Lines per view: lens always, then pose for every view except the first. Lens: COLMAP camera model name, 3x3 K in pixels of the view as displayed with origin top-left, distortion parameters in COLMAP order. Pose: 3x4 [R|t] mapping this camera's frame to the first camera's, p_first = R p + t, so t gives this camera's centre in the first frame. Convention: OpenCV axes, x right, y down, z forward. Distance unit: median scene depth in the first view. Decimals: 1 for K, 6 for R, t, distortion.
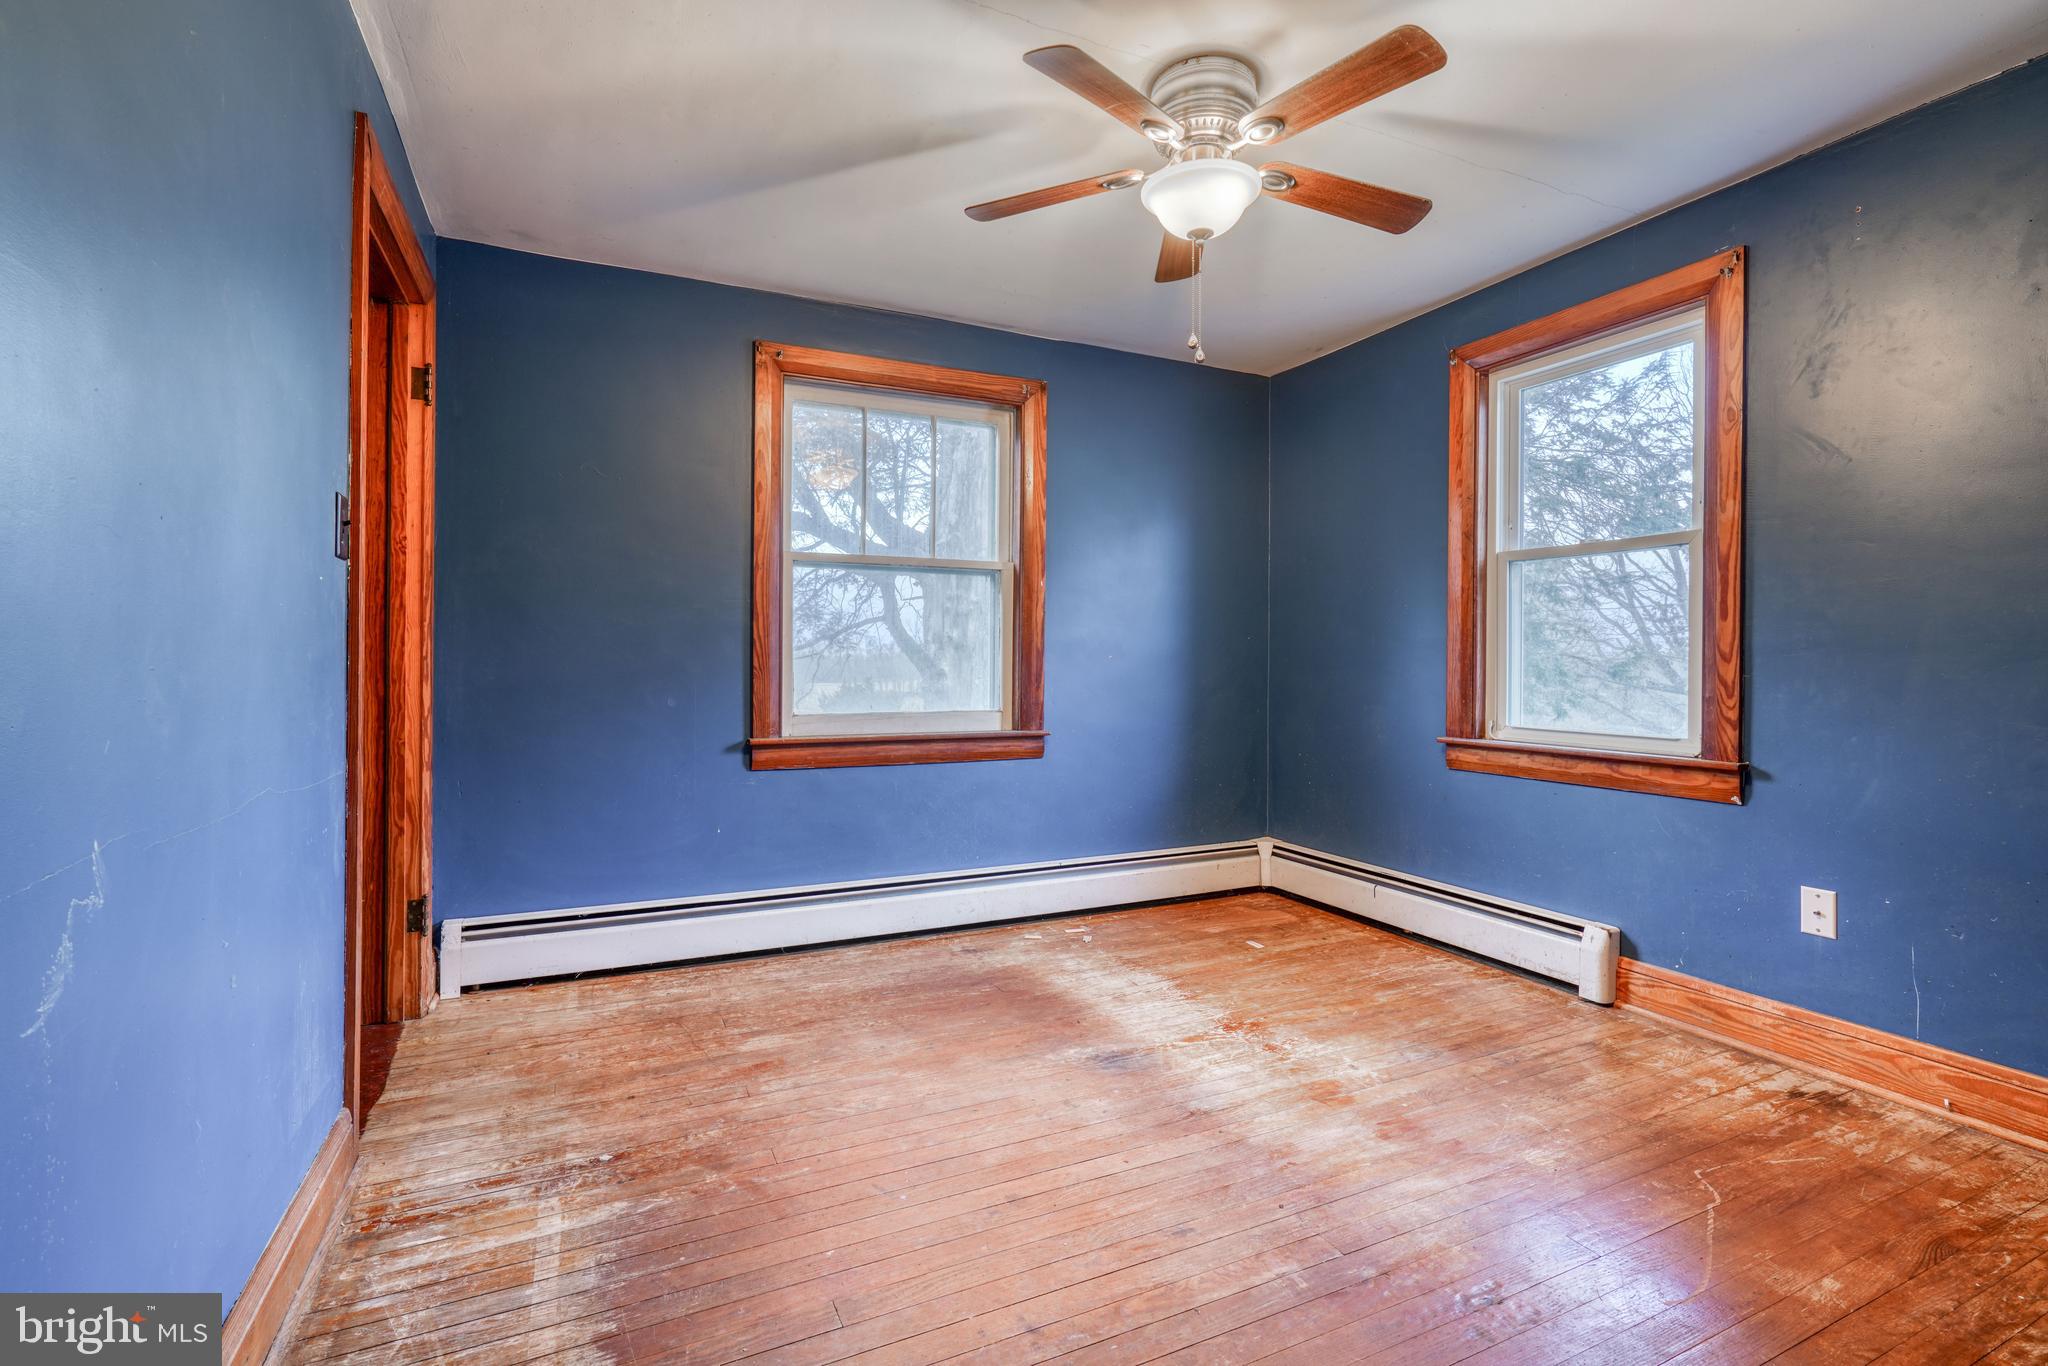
lens RADIAL K [[938.8, 0, 1008.4], [0, 938.8, 681.2], [0, 0, 1]] dist [-0.004789, 0.000873]
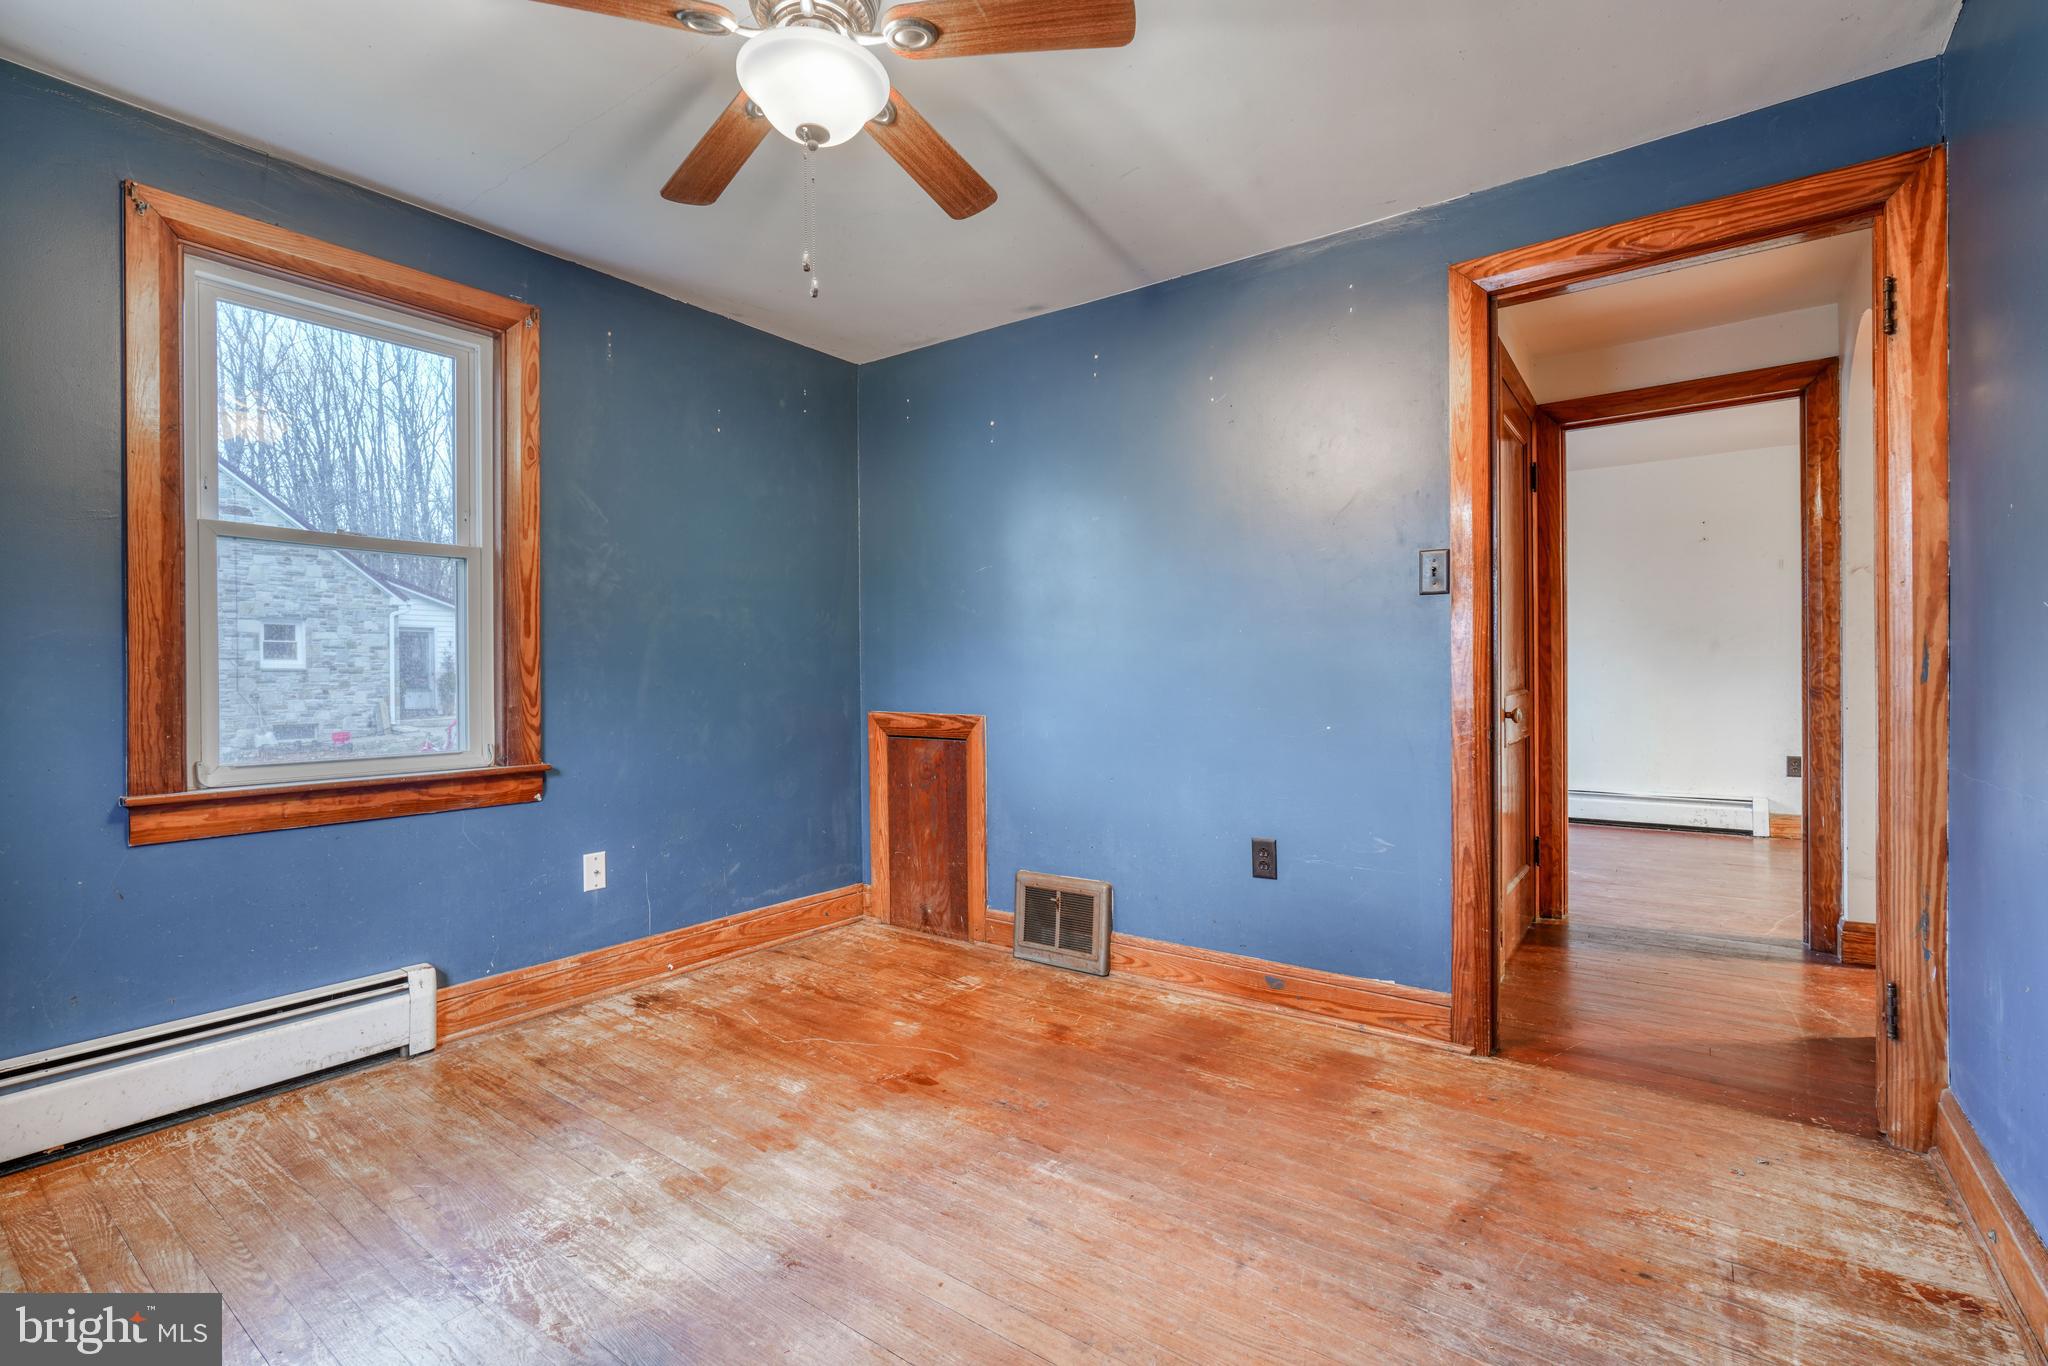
lens RADIAL K [[938.8, 0, 1008.4], [0, 938.8, 681.2], [0, 0, 1]] dist [-0.004789, 0.000873]
pose [[-0.491611, -0.009373, 0.870765, -0.488336], [0.019415, 0.999576, 0.021721, -0.026401], [-0.870599, 0.027584, -0.491220, 1.062147]]
